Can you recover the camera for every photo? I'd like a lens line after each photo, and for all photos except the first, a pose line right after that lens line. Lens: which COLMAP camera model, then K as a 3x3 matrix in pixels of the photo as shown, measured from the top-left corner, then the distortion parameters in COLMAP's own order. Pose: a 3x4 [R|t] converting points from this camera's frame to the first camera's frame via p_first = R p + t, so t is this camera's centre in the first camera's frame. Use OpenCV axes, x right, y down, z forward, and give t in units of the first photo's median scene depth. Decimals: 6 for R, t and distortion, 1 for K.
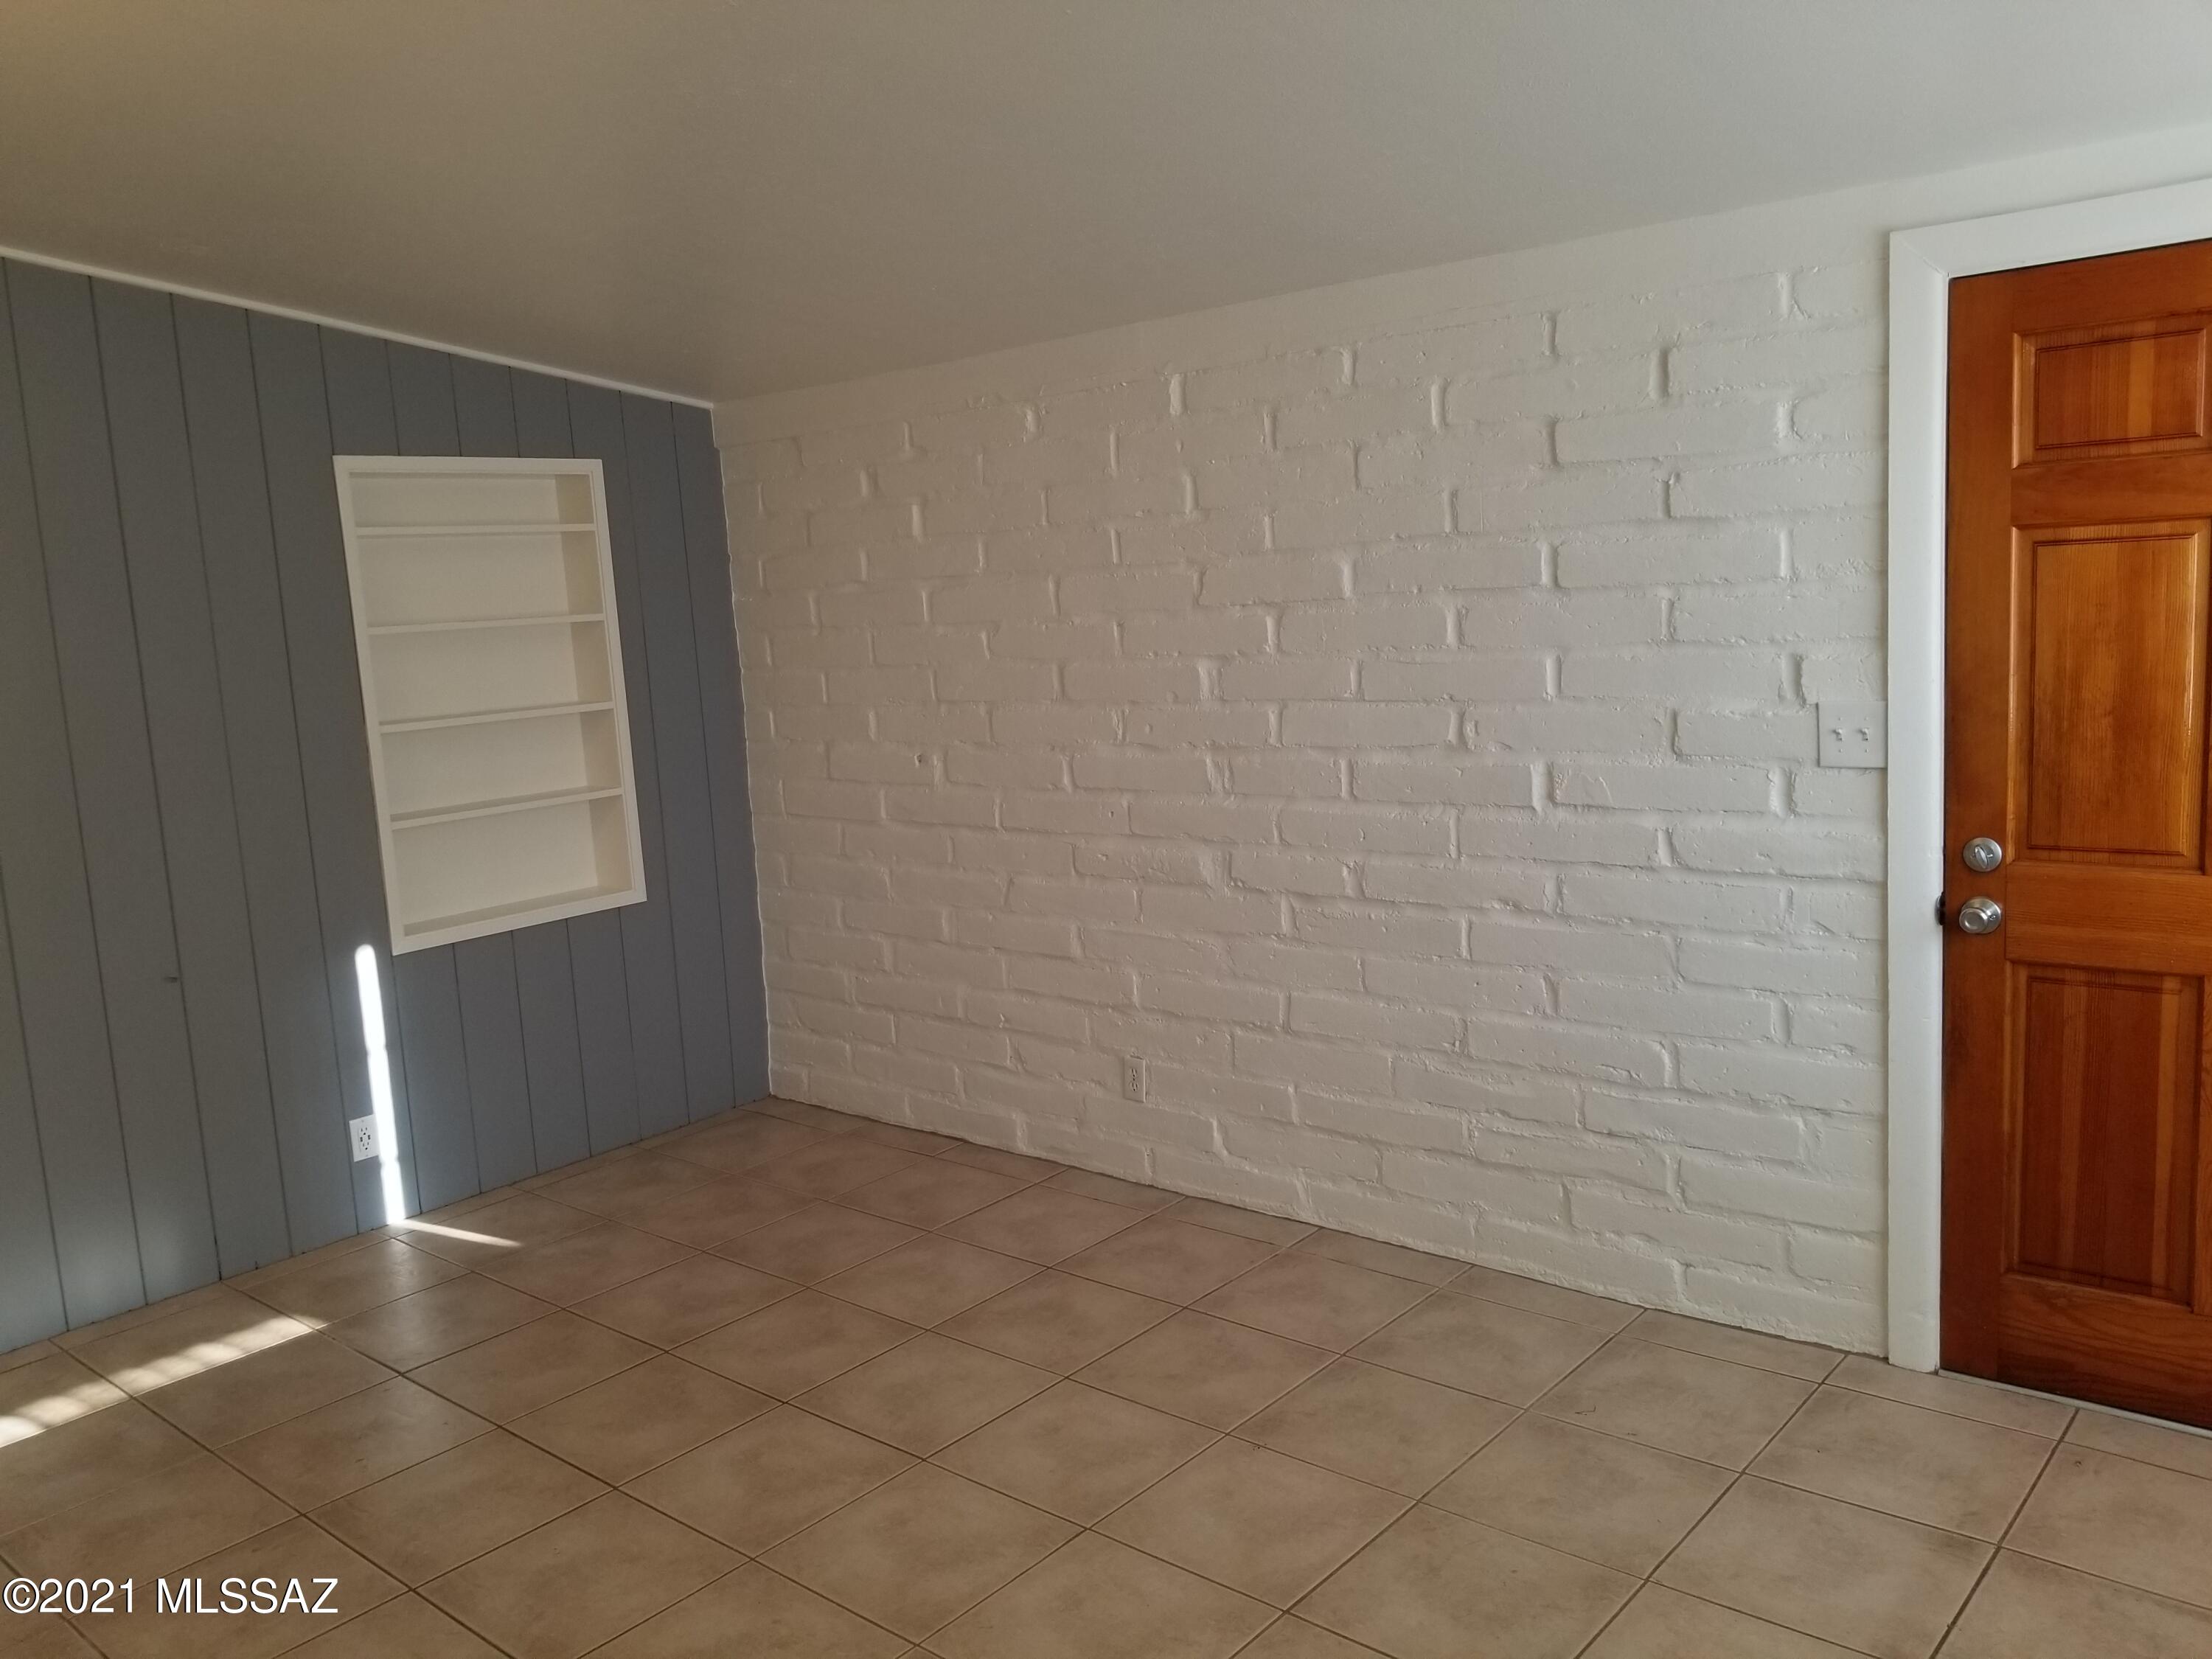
lens RADIAL K [[1741.3, 0, 1038.9], [0, 1741.3, 863.8], [0, 0, 1]] dist [0.060786, -0.117903]
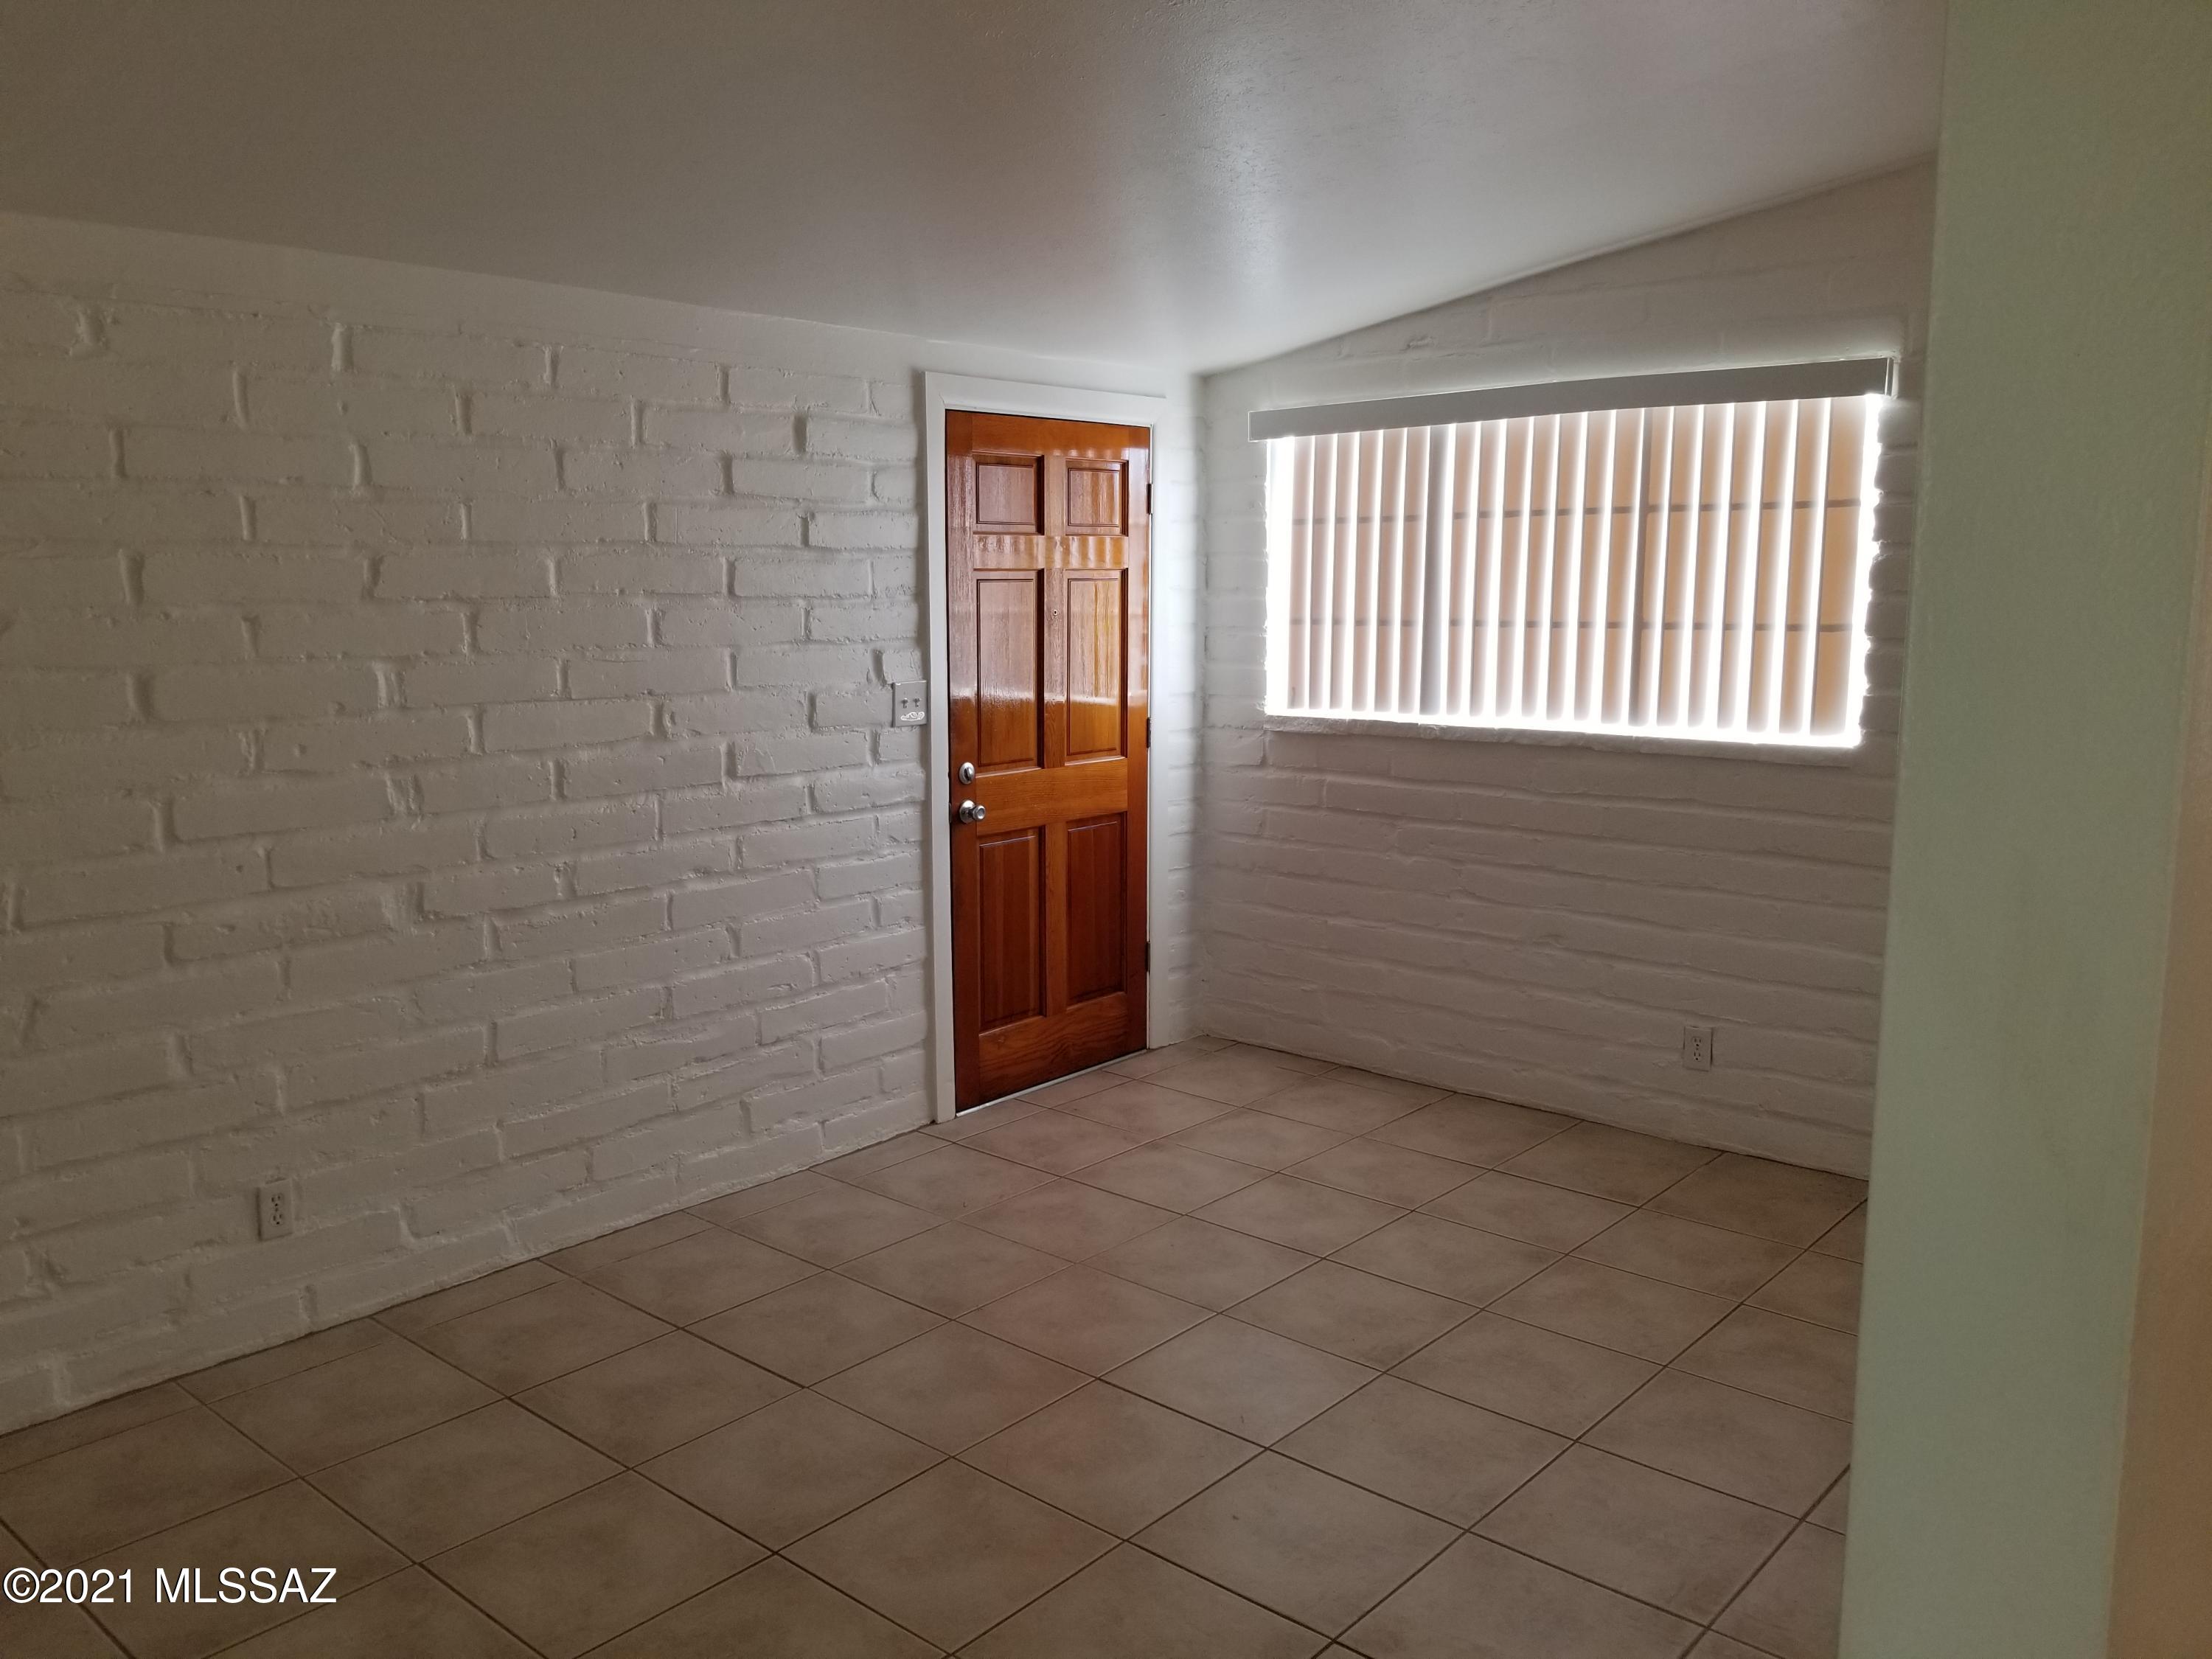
lens RADIAL K [[1741.3, 0, 1103.9], [0, 1741.3, 830.5], [0, 0, 1]] dist [0.060786, -0.117903]
pose [[-0.042167, -0.087460, 0.995275, -0.856980], [0.156468, 0.983292, 0.093036, -0.066718], [-0.986783, 0.159651, -0.027778, 0.756672]]
